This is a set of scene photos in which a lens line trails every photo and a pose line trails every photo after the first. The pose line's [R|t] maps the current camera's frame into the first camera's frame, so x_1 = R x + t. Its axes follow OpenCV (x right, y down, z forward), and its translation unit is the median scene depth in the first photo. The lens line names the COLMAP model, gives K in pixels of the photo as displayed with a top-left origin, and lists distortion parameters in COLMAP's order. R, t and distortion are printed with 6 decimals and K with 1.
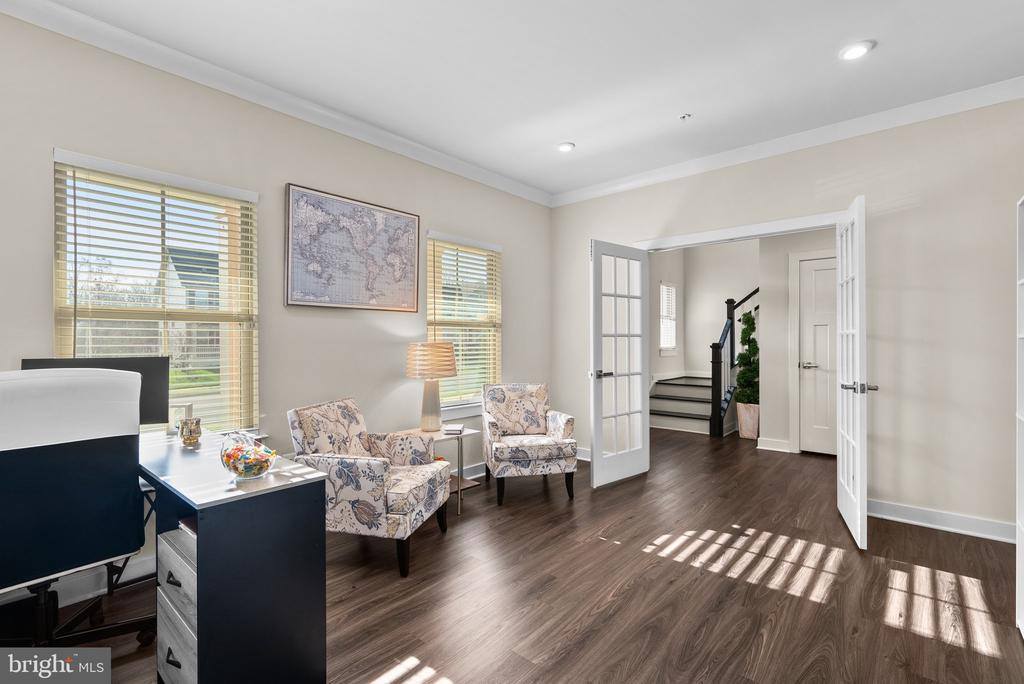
lens RADIAL K [[466.6, 0, 511.6], [0, 466.6, 340.8], [0, 0, 1]] dist [-0.003403, -0.000238]
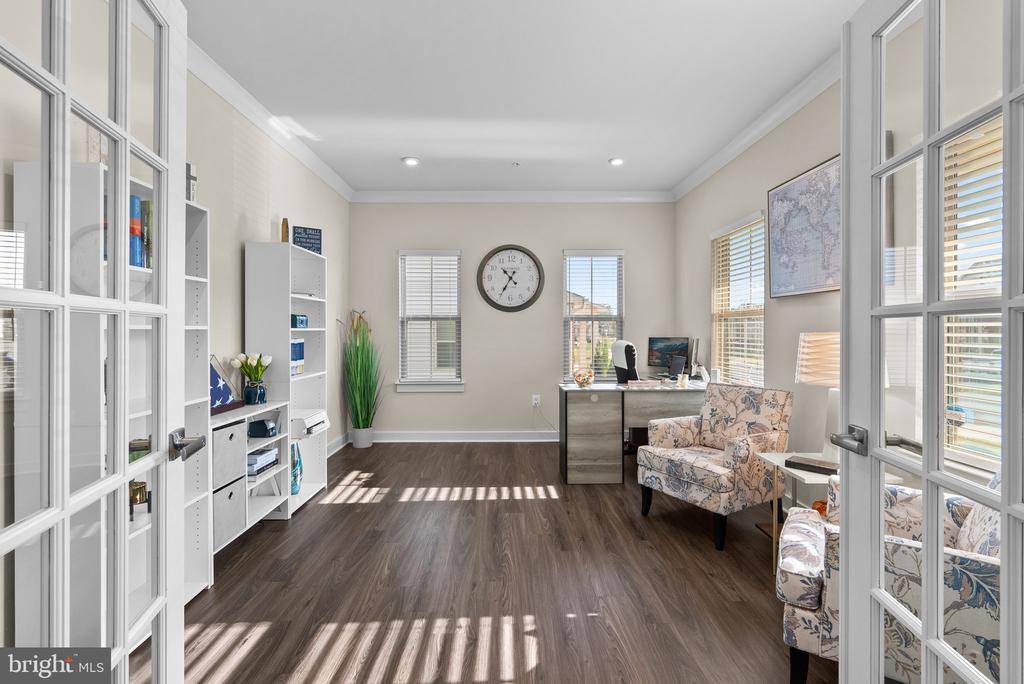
lens RADIAL K [[466.6, 0, 511.6], [0, 466.6, 334.4], [0, 0, 1]] dist [-0.003403, -0.000238]
pose [[-0.744605, 0.008224, -0.667454, 0.829186], [0.004016, 0.999961, 0.007841, -0.002218], [0.667493, 0.003158, -0.744610, 1.589525]]
